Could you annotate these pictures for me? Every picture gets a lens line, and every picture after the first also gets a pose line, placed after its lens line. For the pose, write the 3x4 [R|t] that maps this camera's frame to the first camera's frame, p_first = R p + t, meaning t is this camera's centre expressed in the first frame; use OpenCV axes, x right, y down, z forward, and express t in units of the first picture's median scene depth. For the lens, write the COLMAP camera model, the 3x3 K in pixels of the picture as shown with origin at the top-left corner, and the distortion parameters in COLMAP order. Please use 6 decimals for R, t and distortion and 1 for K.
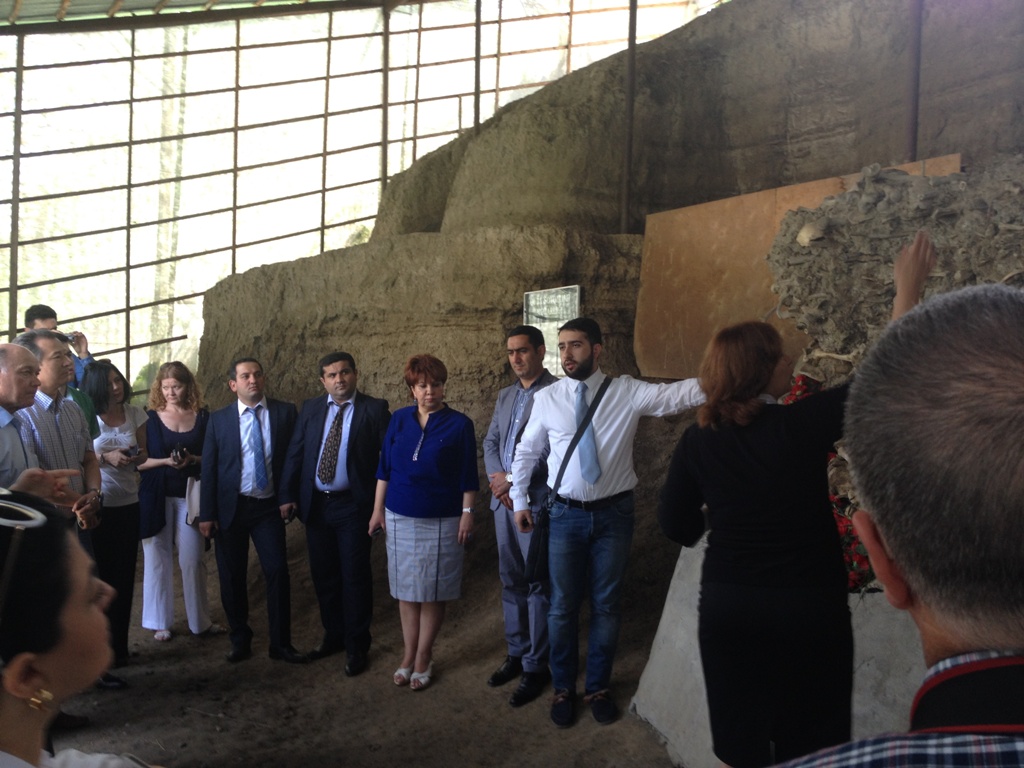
lens RADIAL K [[954.6, 0, 510.7], [0, 954.6, 379.5], [0, 0, 1]] dist [0.151539, -0.350172]
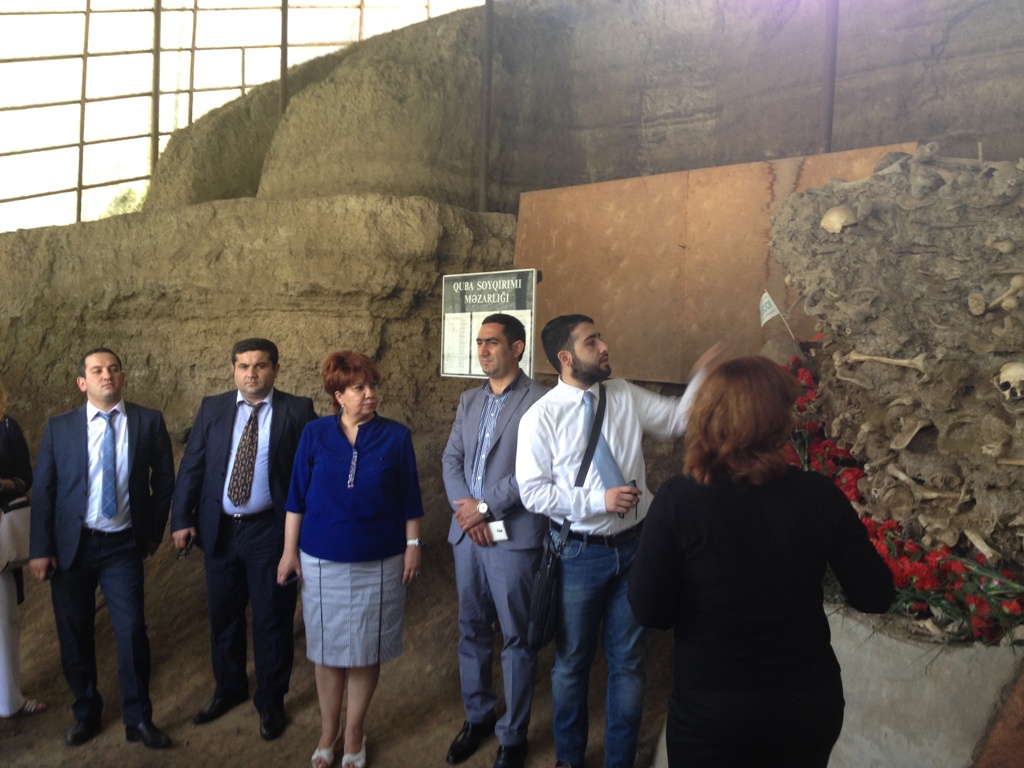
lens RADIAL K [[954.6, 0, 510.7], [0, 954.6, 379.5], [0, 0, 1]] dist [0.151539, -0.350172]
pose [[0.960224, -0.000759, 0.279229, -0.112221], [-0.004179, 0.999845, 0.017089, -0.009690], [-0.279199, -0.017576, 0.960072, 0.121363]]
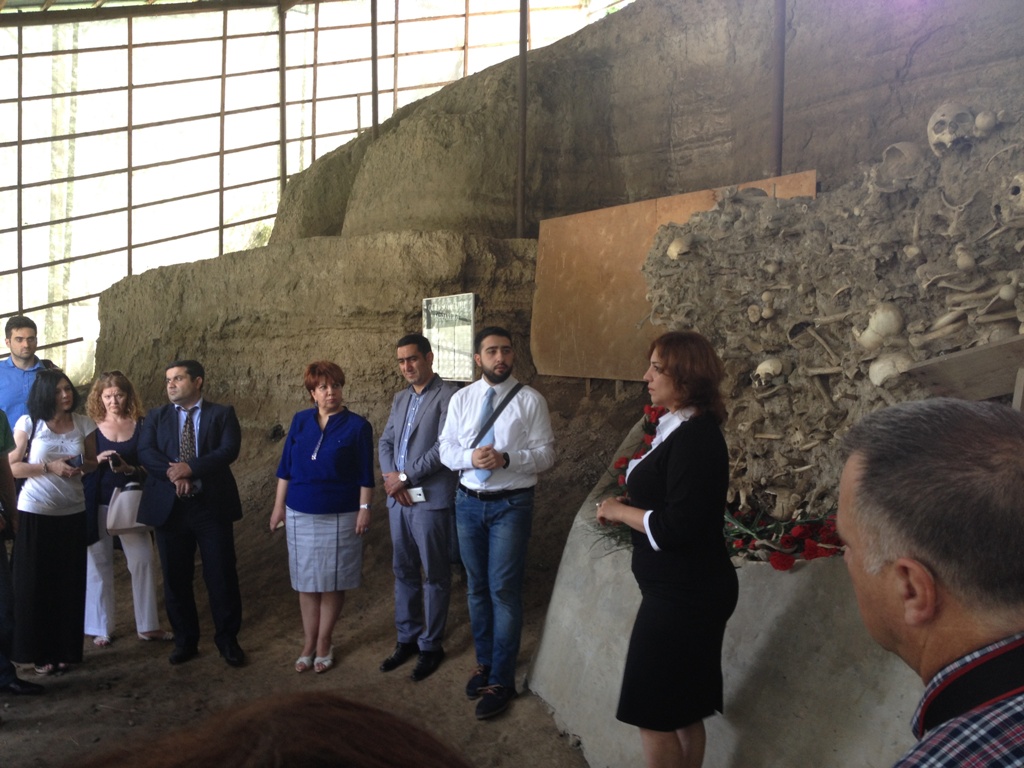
lens RADIAL K [[954.6, 0, 510.7], [0, 954.6, 379.5], [0, 0, 1]] dist [0.151539, -0.350172]
pose [[0.995181, -0.018487, 0.096295, 0.005143], [0.017642, 0.999798, 0.009618, -0.007320], [-0.096454, -0.007872, 0.995306, -0.039026]]
